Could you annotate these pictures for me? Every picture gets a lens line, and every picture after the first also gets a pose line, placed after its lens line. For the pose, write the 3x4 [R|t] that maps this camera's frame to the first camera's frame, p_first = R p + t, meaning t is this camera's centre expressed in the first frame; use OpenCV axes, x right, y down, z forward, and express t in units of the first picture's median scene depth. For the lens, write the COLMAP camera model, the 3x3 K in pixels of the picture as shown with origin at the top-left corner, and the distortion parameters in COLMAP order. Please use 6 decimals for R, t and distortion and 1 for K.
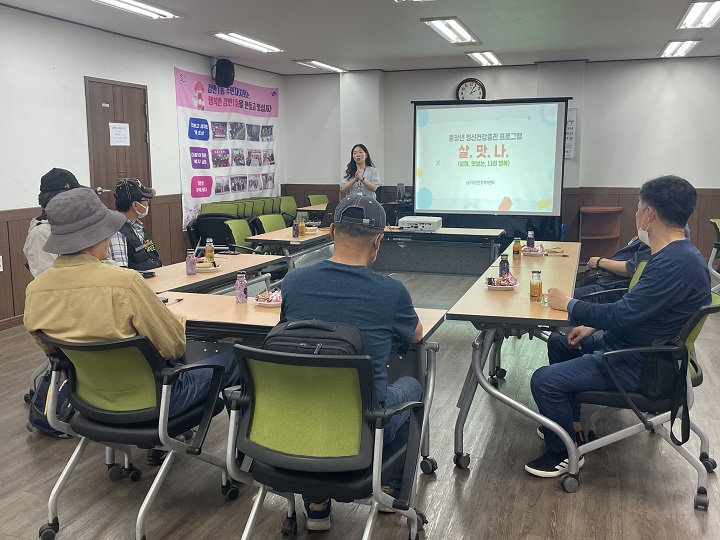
lens RADIAL K [[729.5, 0, 360.6], [0, 729.5, 268.9], [0, 0, 1]] dist [0.068900, 0.000000]
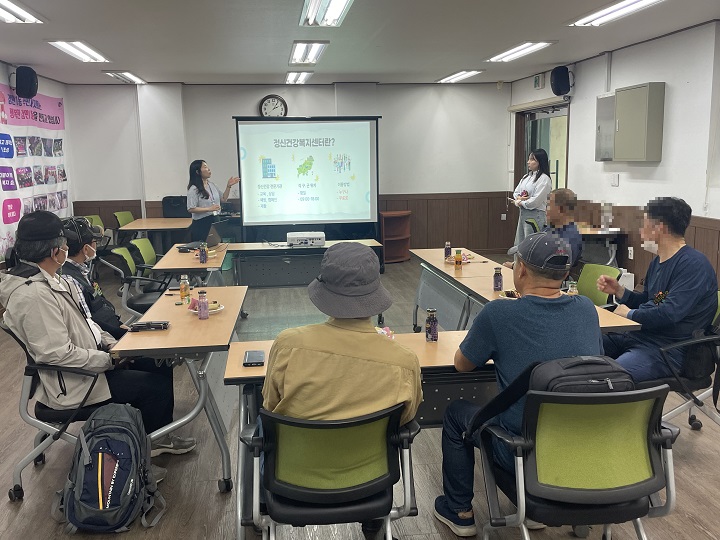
lens RADIAL K [[685.2, 0, 360.3], [0, 685.2, 270.1], [0, 0, 1]] dist [0.059595, 0.000000]
pose [[0.898417, -0.087194, 0.430400, -0.196848], [0.083833, 0.996119, 0.026810, -0.027322], [-0.431067, 0.011995, 0.902240, 0.063126]]
